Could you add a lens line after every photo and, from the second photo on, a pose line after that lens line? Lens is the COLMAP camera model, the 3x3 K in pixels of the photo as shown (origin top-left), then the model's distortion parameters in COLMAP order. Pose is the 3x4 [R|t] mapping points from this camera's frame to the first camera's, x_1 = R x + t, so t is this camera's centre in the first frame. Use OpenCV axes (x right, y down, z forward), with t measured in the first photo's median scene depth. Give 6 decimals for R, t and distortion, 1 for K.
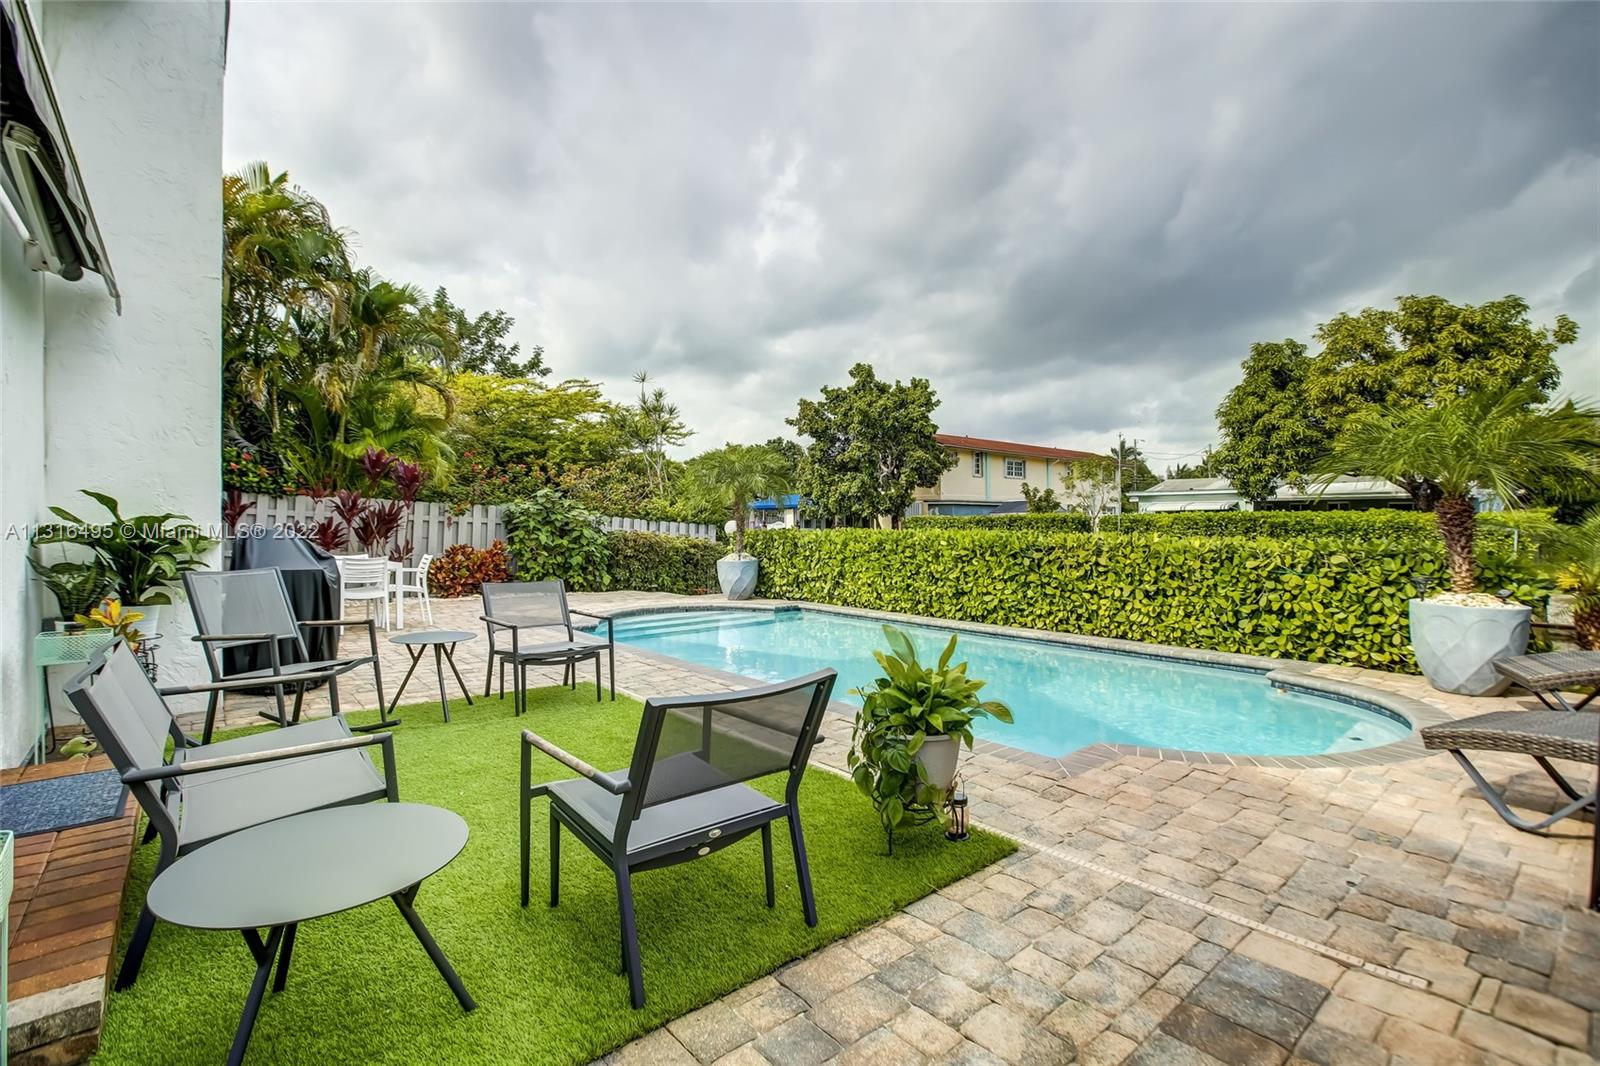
lens RADIAL K [[741.3, 0, 812.0], [0, 741.3, 526.1], [0, 0, 1]] dist [-0.041815, 0.010805]
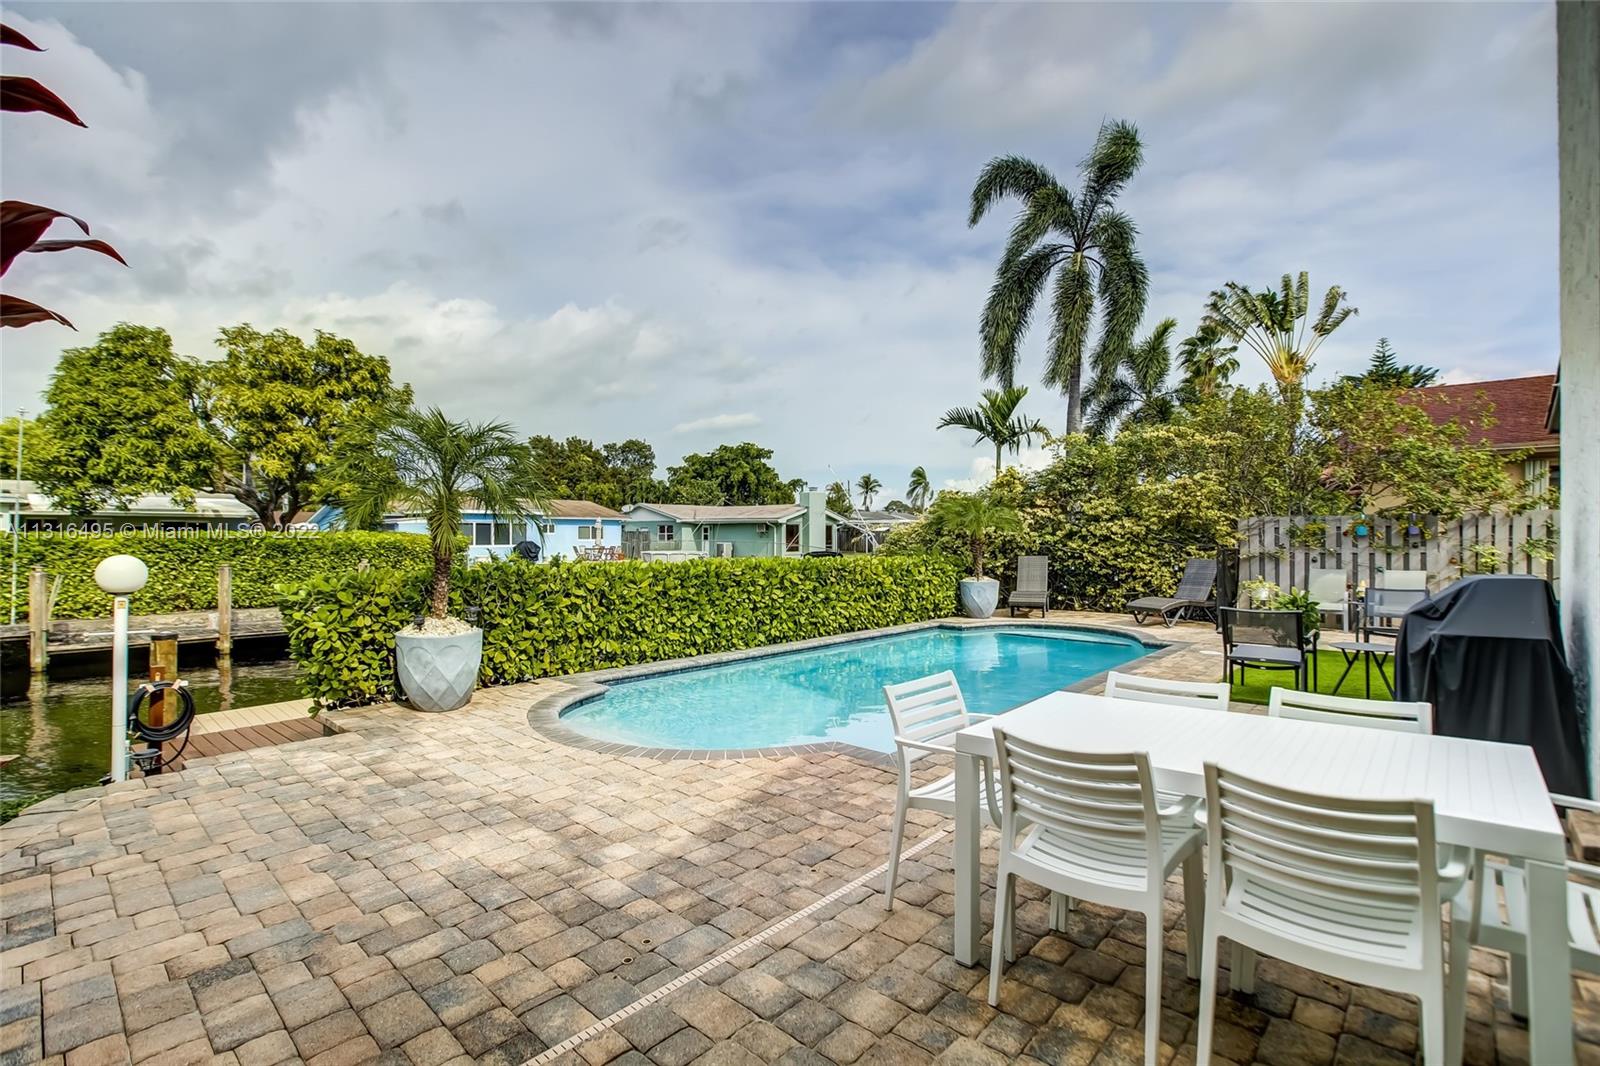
lens RADIAL K [[741.3, 0, 801.8], [0, 741.3, 536.9], [0, 0, 1]] dist [-0.041815, 0.010805]
pose [[-0.155276, -0.001387, 0.987870, -0.702052], [0.003423, 0.999992, 0.001942, -0.024729], [-0.987865, 0.003683, -0.155271, 0.910232]]
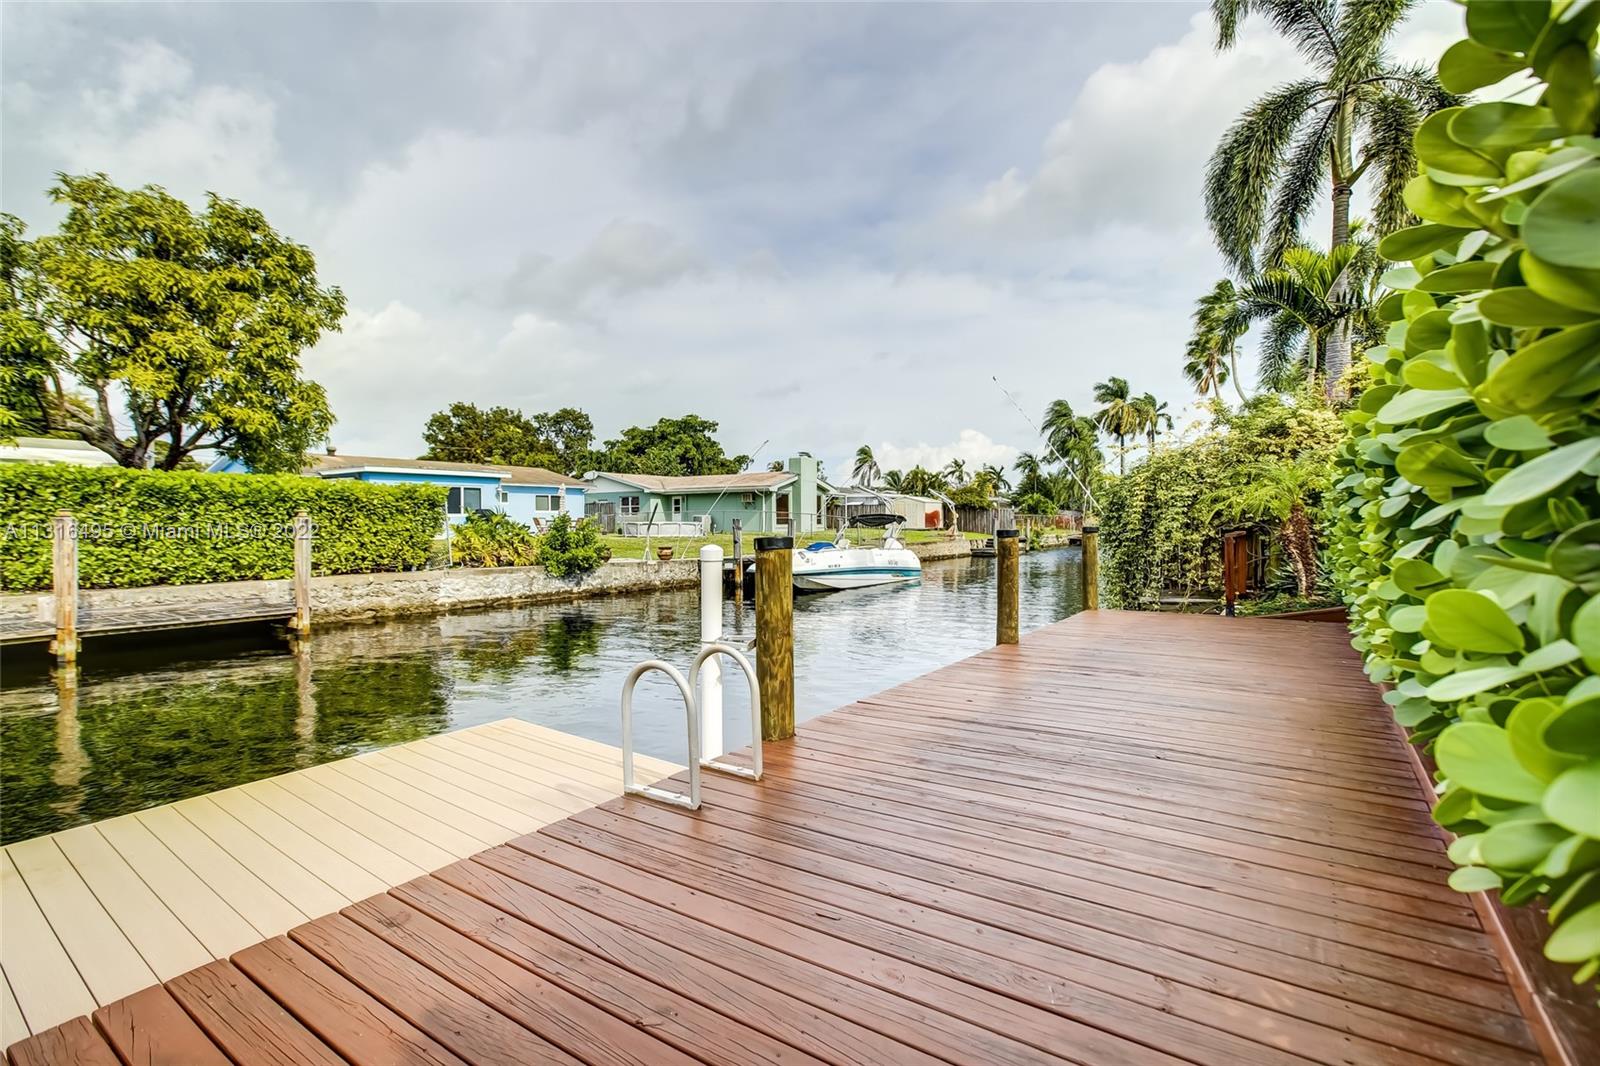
lens RADIAL K [[741.3, 0, 805.8], [0, 741.3, 534.2], [0, 0, 1]] dist [-0.041815, 0.010805]
pose [[-0.273460, -0.015716, 0.961755, -0.120150], [0.008148, 0.999793, 0.018654, 0.050465], [-0.961849, 0.012937, -0.273276, 1.228446]]
